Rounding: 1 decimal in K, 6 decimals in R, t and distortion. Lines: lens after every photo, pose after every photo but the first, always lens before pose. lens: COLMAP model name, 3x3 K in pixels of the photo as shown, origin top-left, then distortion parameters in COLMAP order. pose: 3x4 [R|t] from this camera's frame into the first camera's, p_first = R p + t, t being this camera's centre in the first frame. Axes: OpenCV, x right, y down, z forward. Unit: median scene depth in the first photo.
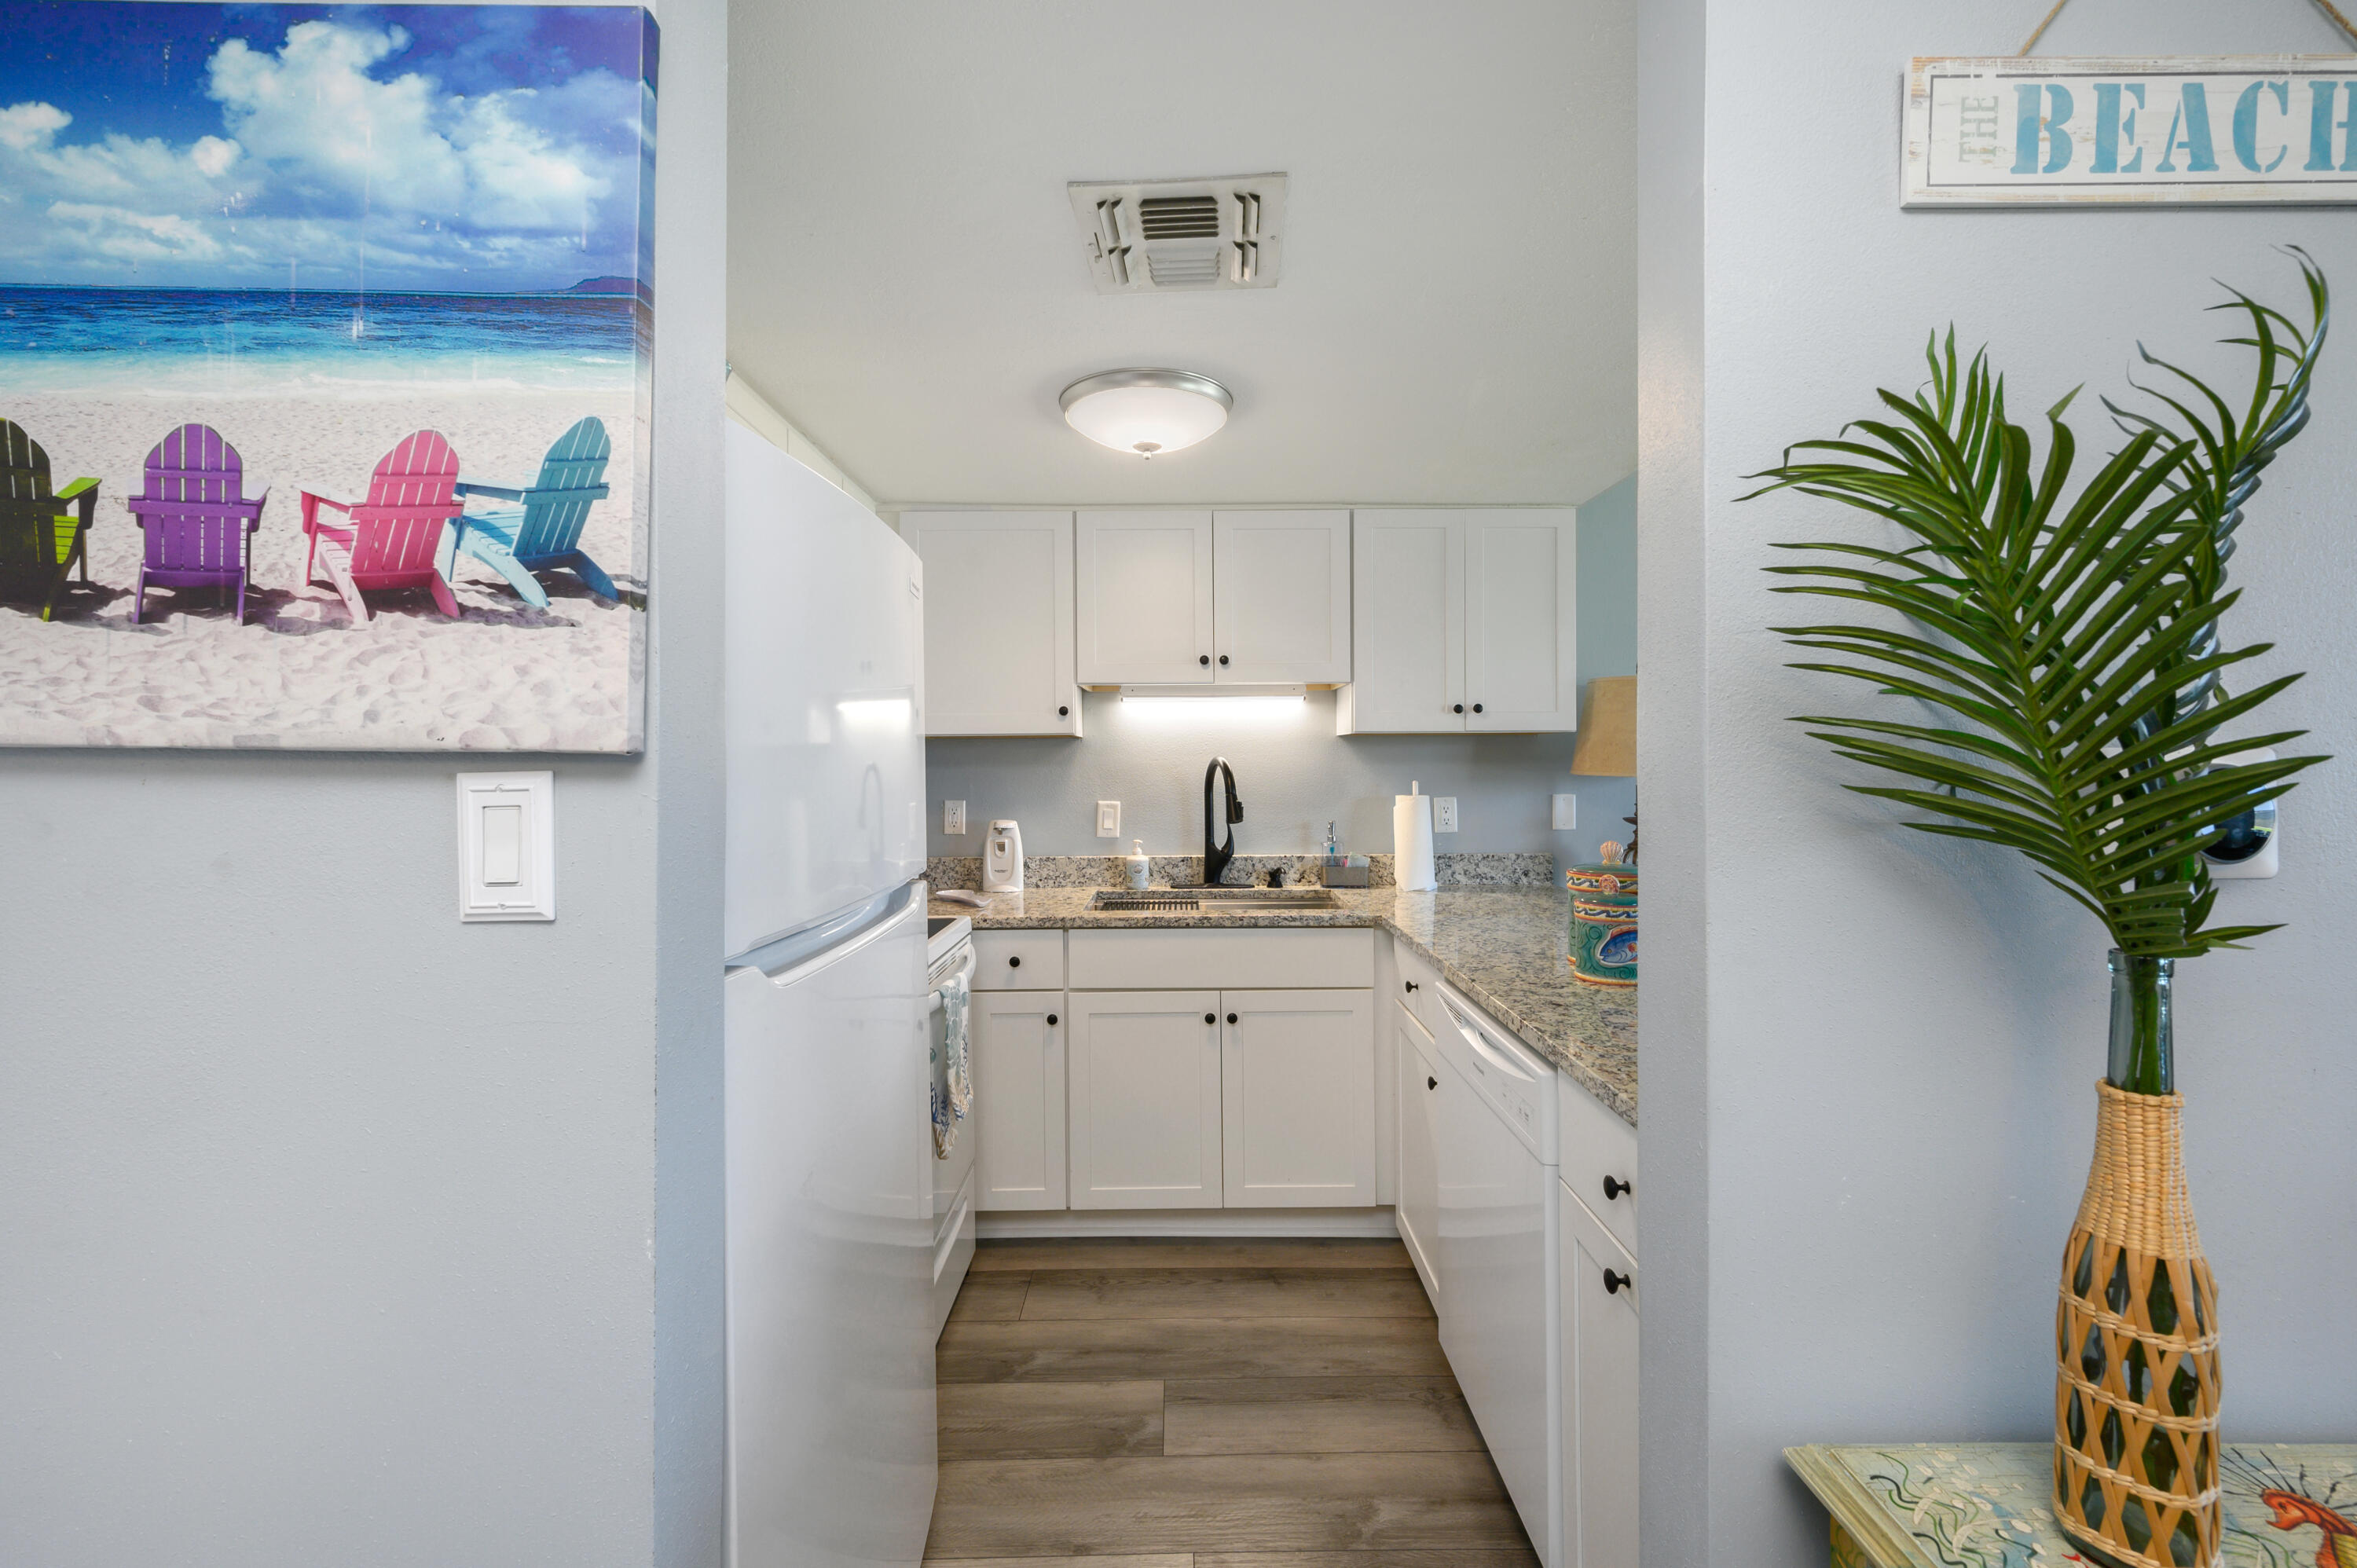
lens RADIAL K [[910.5, 0, 1187.5], [0, 910.5, 776.9], [0, 0, 1]] dist [0.000698, 0.000054]
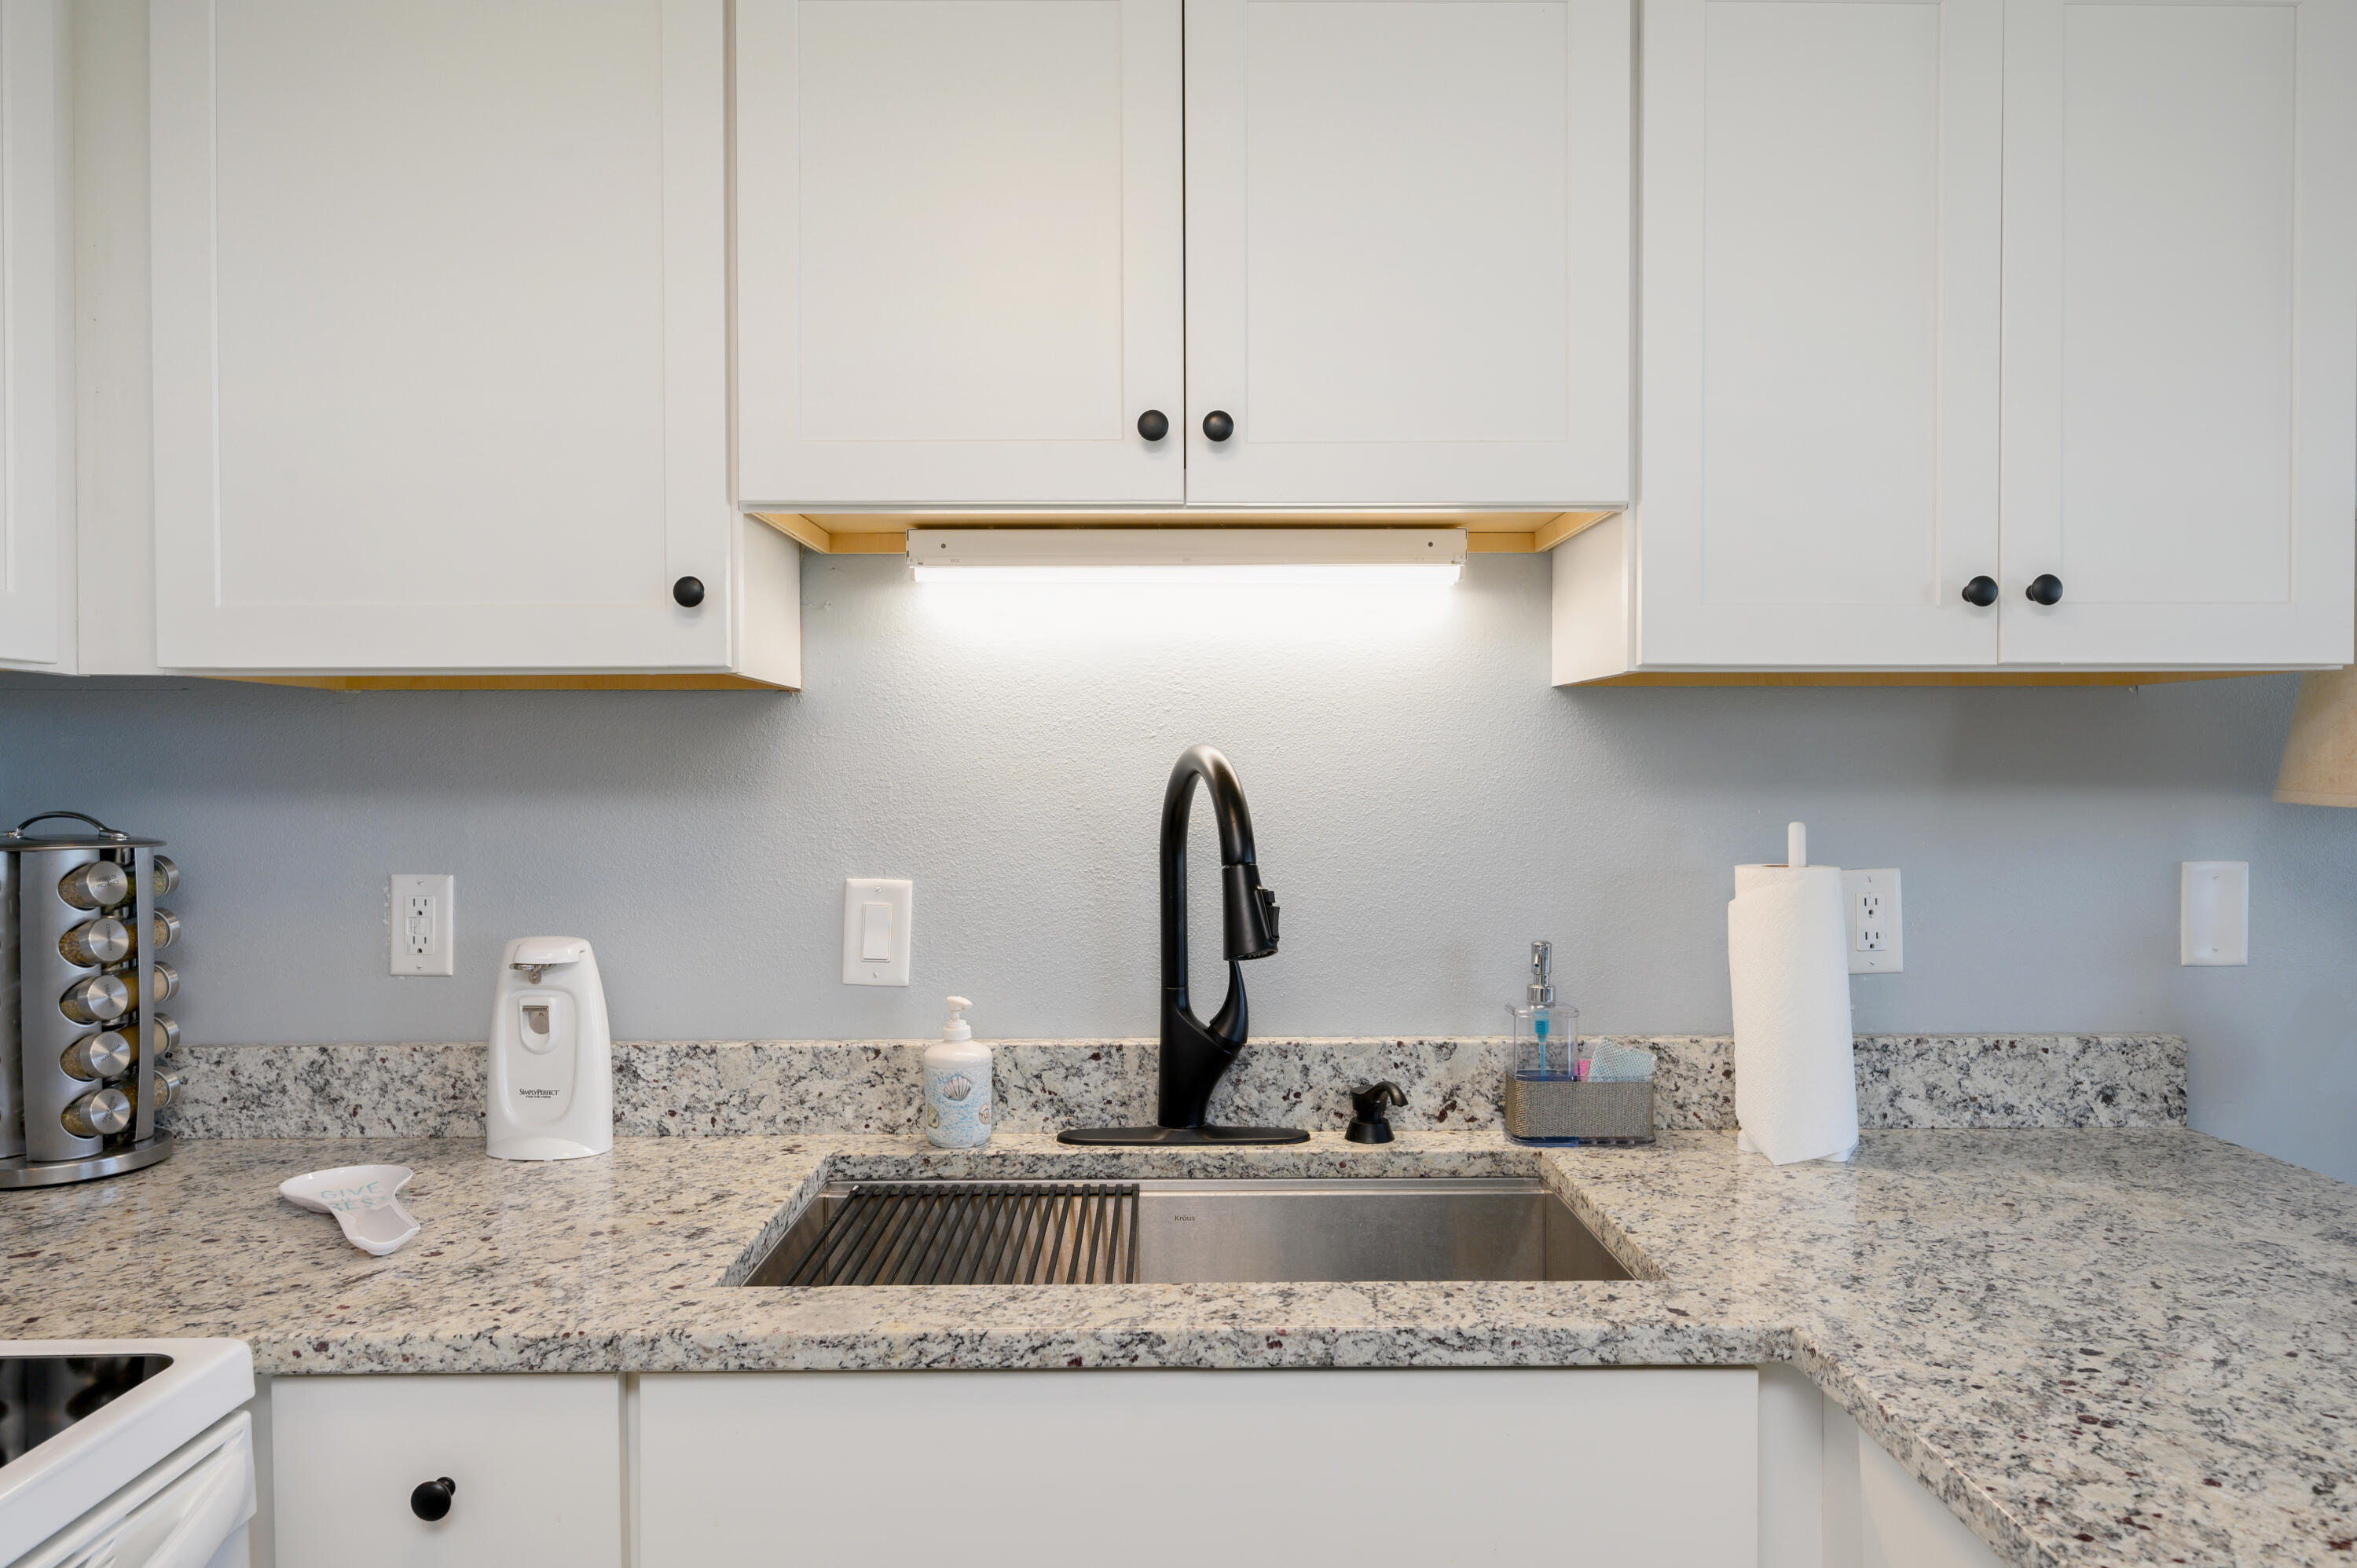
lens RADIAL K [[1549.1, 0, 1182.4], [0, 1549.1, 788.2], [0, 0, 1]] dist [0.000984, 0.000060]
pose [[0.999954, 0.003731, 0.008847, 0.021721], [-0.003682, 0.999978, -0.005603, -0.004074], [-0.008868, 0.005571, 0.999945, 0.435587]]
